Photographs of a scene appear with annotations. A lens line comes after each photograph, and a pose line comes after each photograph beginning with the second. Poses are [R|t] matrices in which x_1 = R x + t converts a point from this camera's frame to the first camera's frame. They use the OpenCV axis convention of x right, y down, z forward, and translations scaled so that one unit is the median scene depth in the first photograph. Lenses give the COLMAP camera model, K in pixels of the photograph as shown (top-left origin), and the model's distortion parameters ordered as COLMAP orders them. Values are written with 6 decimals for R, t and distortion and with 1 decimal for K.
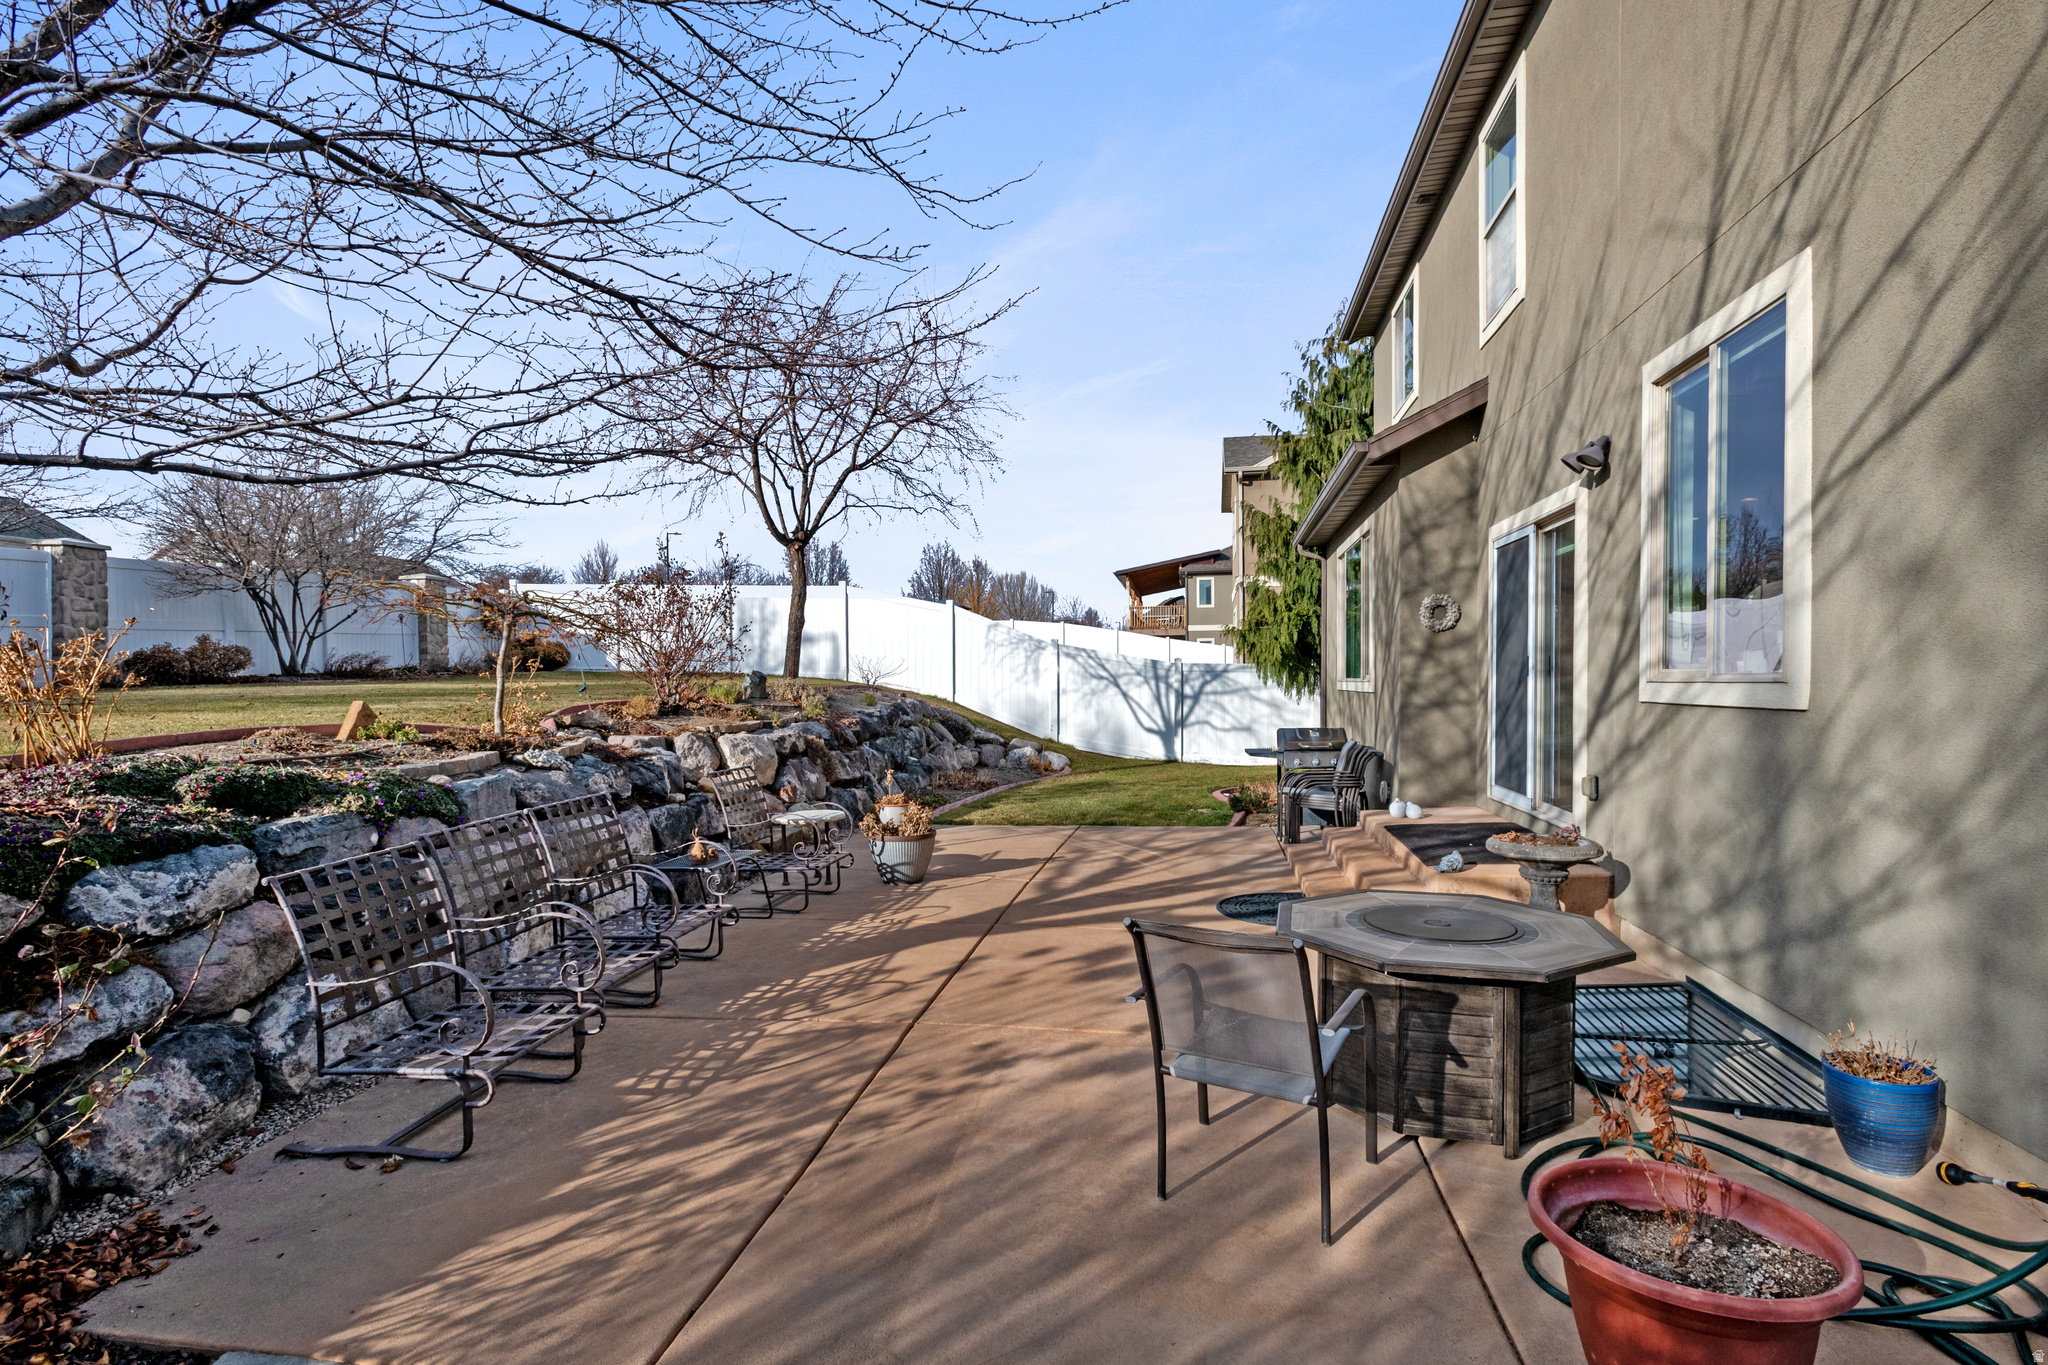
lens RADIAL K [[977.4, 0, 1025.4], [0, 977.4, 678.4], [0, 0, 1]] dist [0.001375, 0.002065]
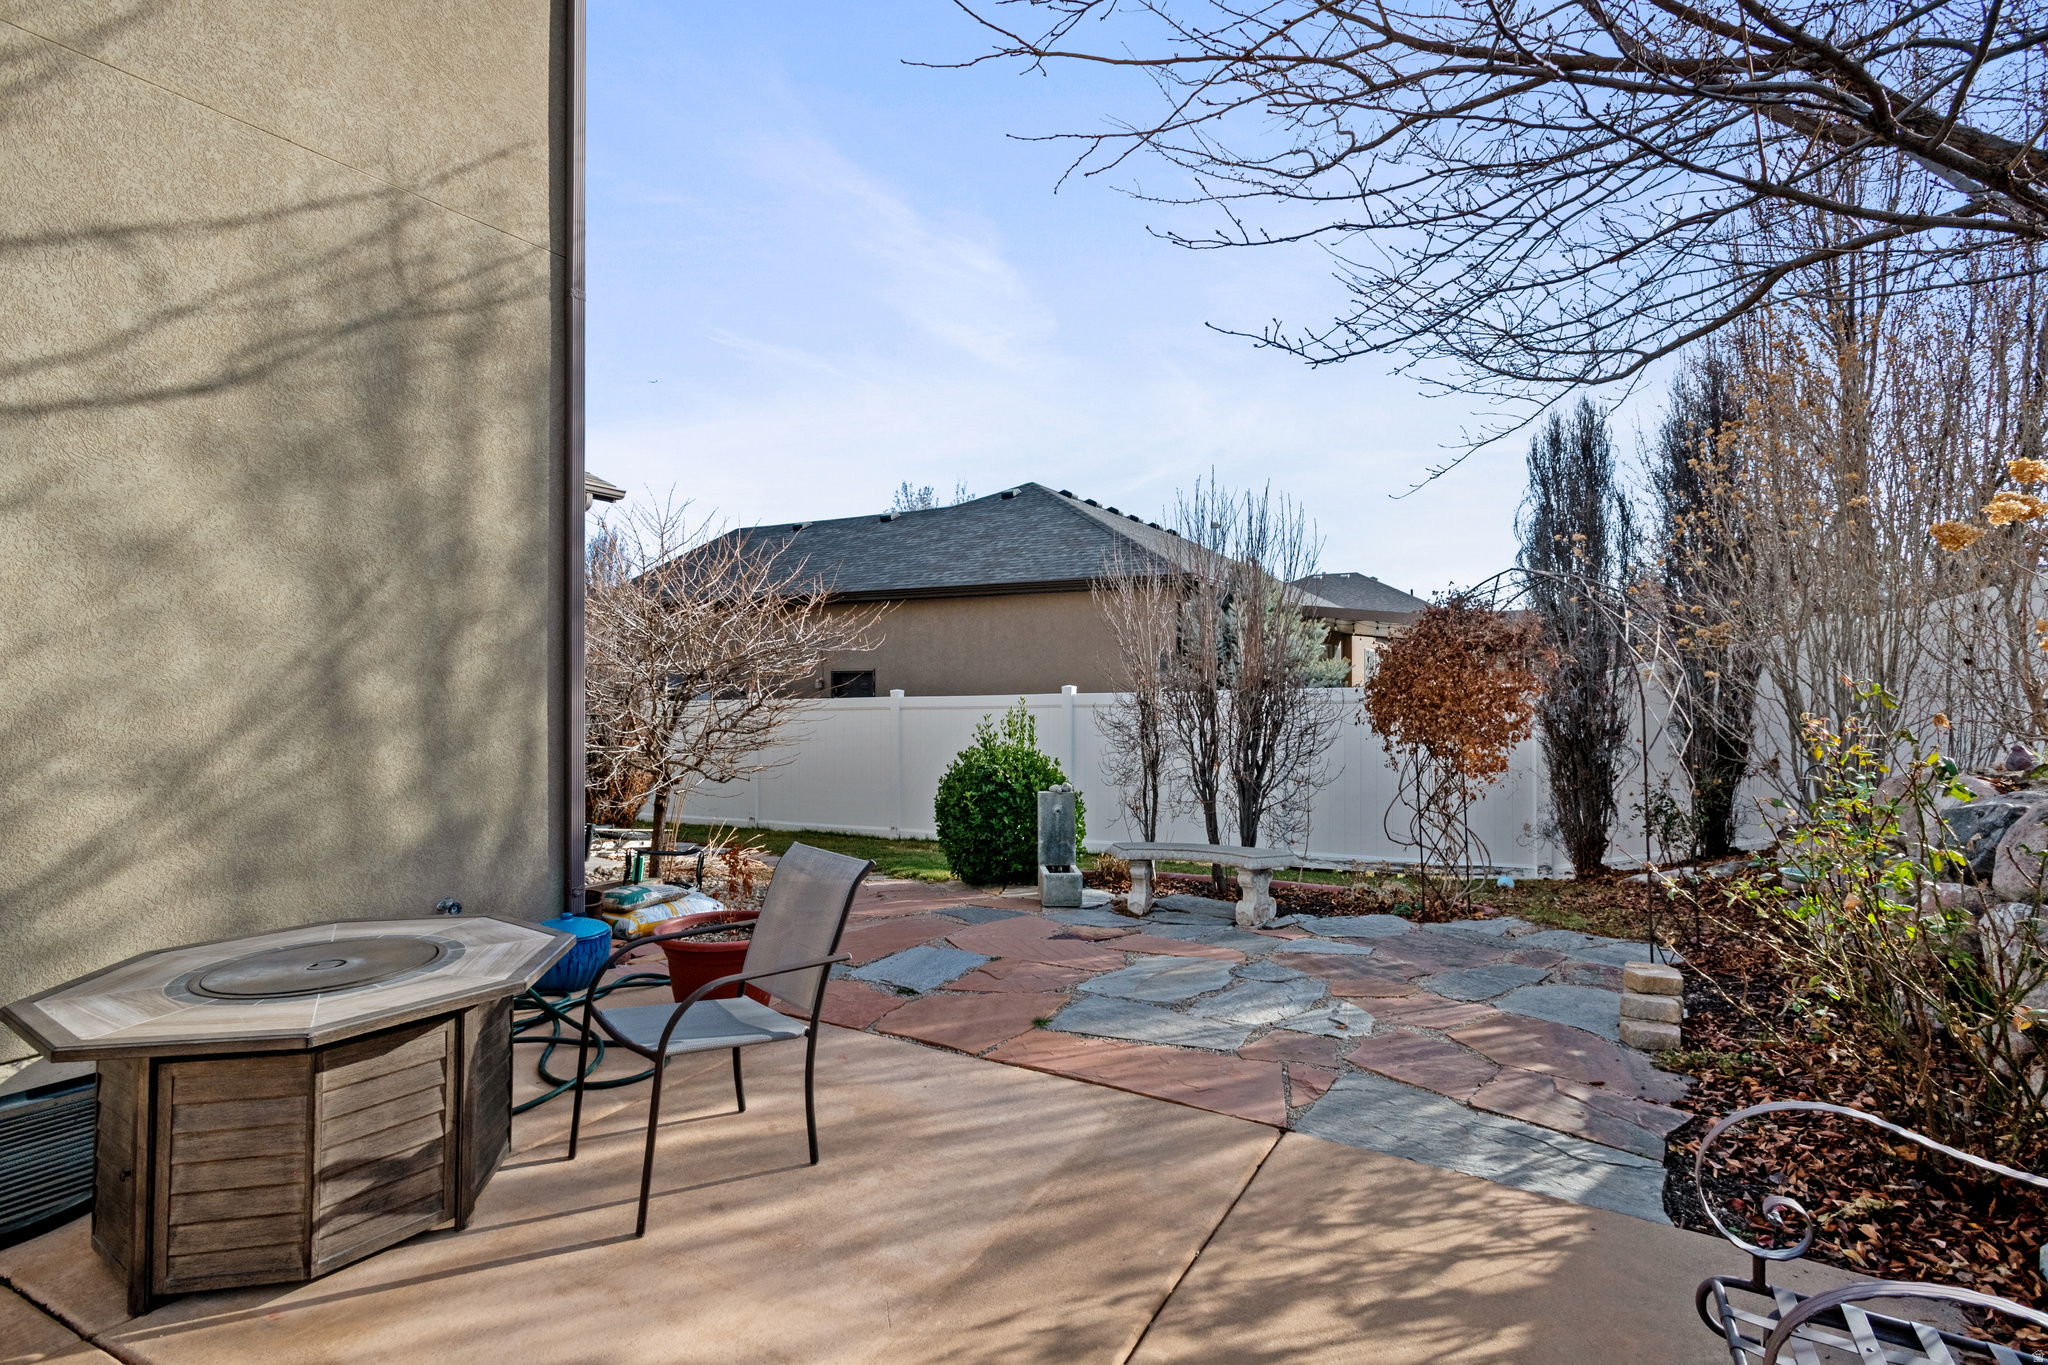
lens RADIAL K [[977.4, 0, 1017.3], [0, 977.4, 682.0], [0, 0, 1]] dist [0.001375, 0.002065]
pose [[-0.942346, 0.004149, 0.334613, -0.377226], [0.003776, 0.999991, -0.001768, 0.045202], [-0.334618, -0.000402, -0.942354, 1.820983]]
